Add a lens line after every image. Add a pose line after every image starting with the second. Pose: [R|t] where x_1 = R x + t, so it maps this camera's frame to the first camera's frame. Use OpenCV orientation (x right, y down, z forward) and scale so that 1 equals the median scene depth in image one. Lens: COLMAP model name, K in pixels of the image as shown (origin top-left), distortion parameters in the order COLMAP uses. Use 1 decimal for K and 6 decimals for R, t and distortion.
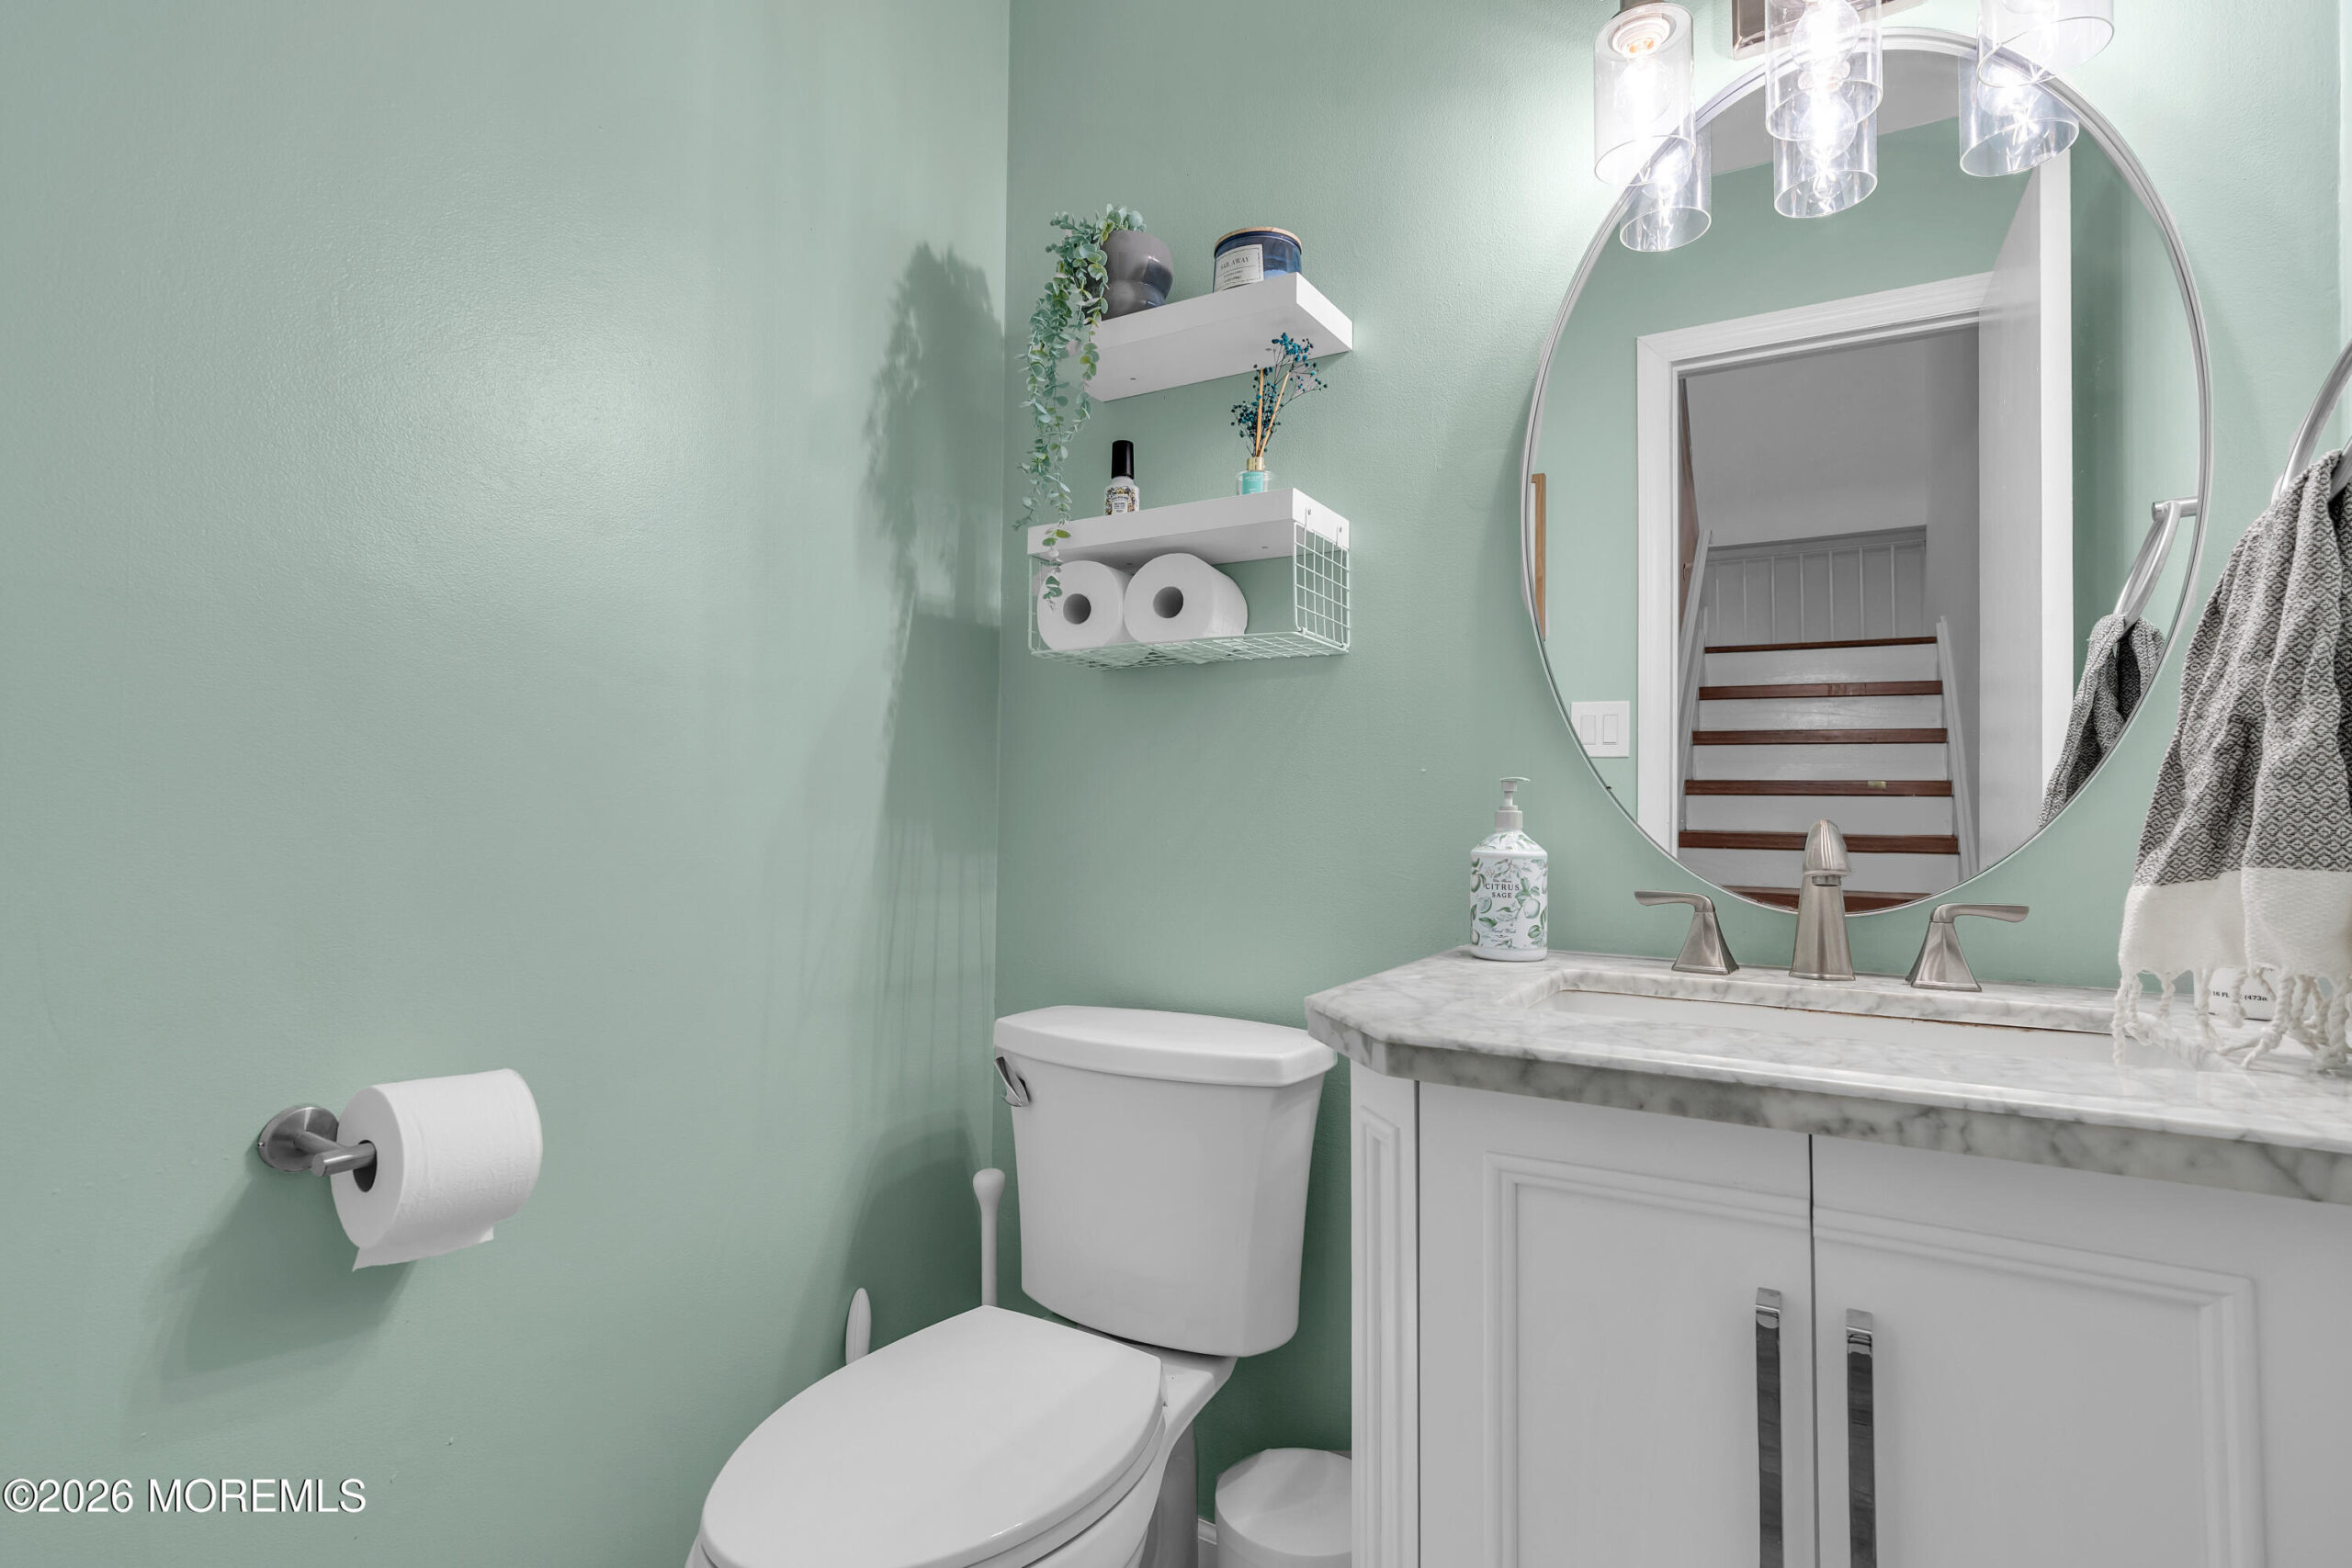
lens RADIAL K [[1099.7, 0, 1171.5], [0, 1099.7, 838.1], [0, 0, 1]] dist [-0.014667, -0.000237]
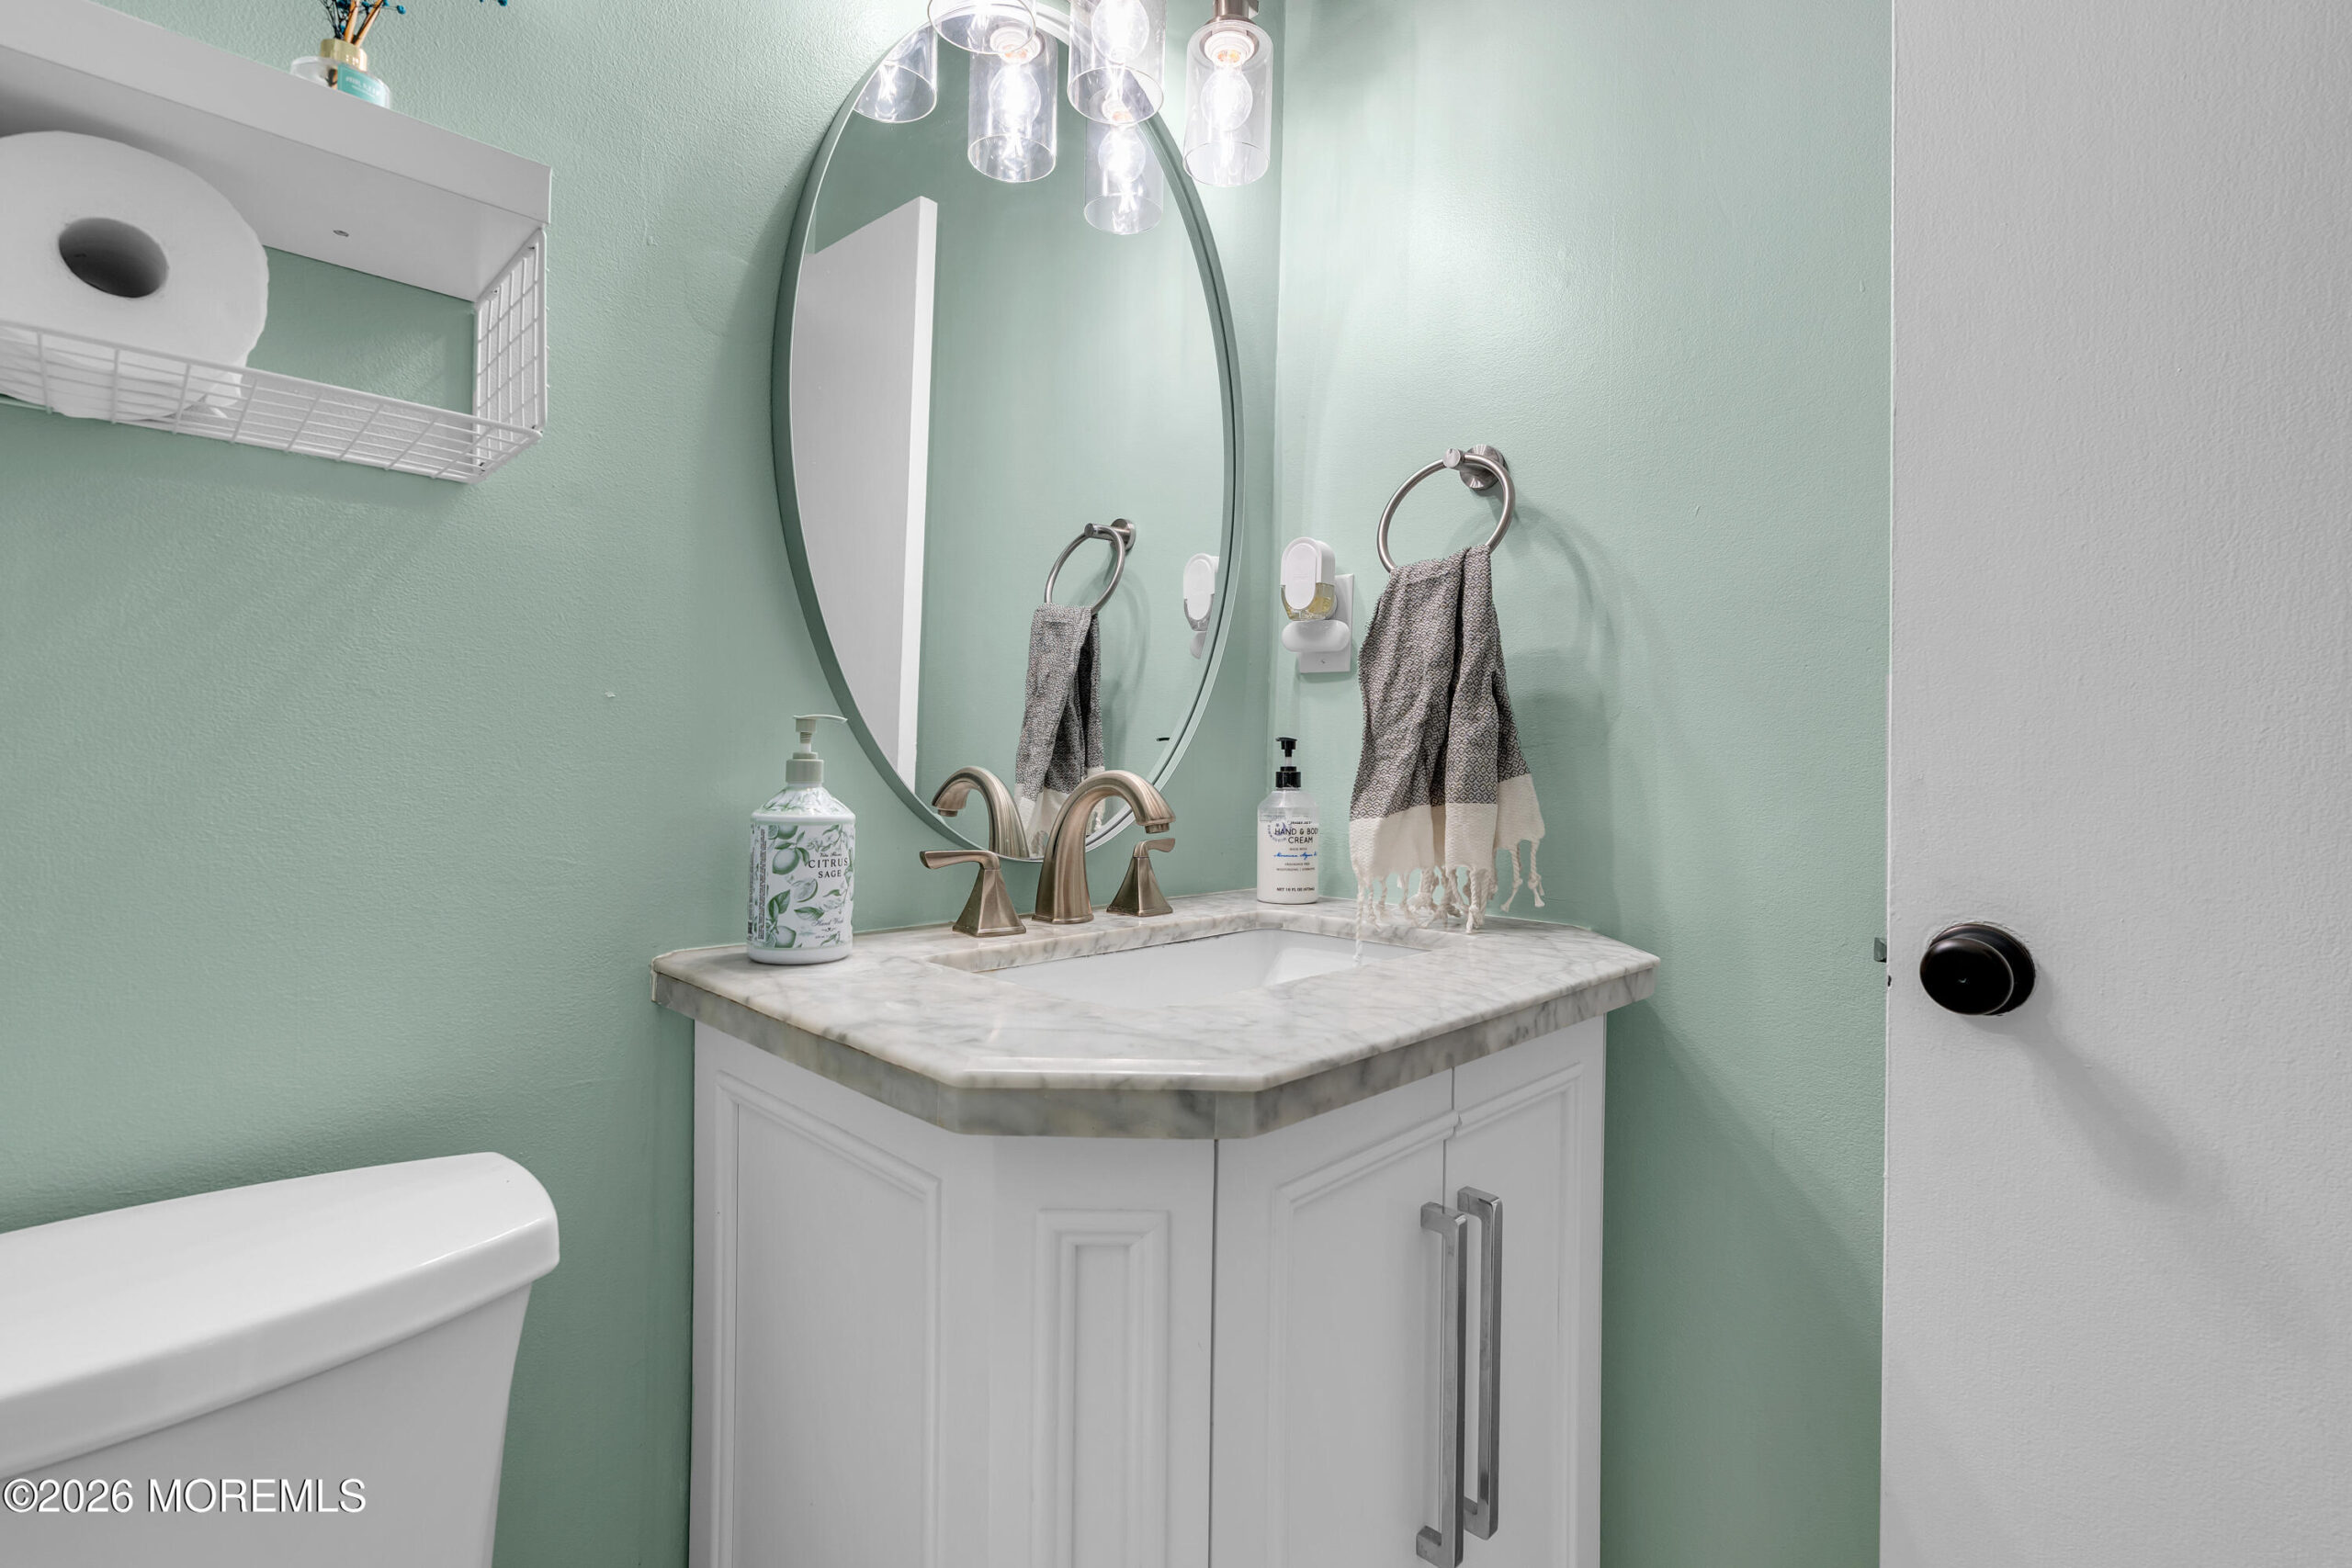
lens RADIAL K [[1060.3, 0, 1182.0], [0, 1060.3, 774.7], [0, 0, 1]] dist [-0.011513, 0.000604]
pose [[0.260672, -0.014311, 0.965321, -0.330242], [0.011529, 0.999865, 0.011710, -0.021149], [-0.965359, 0.008077, 0.260802, 0.587367]]
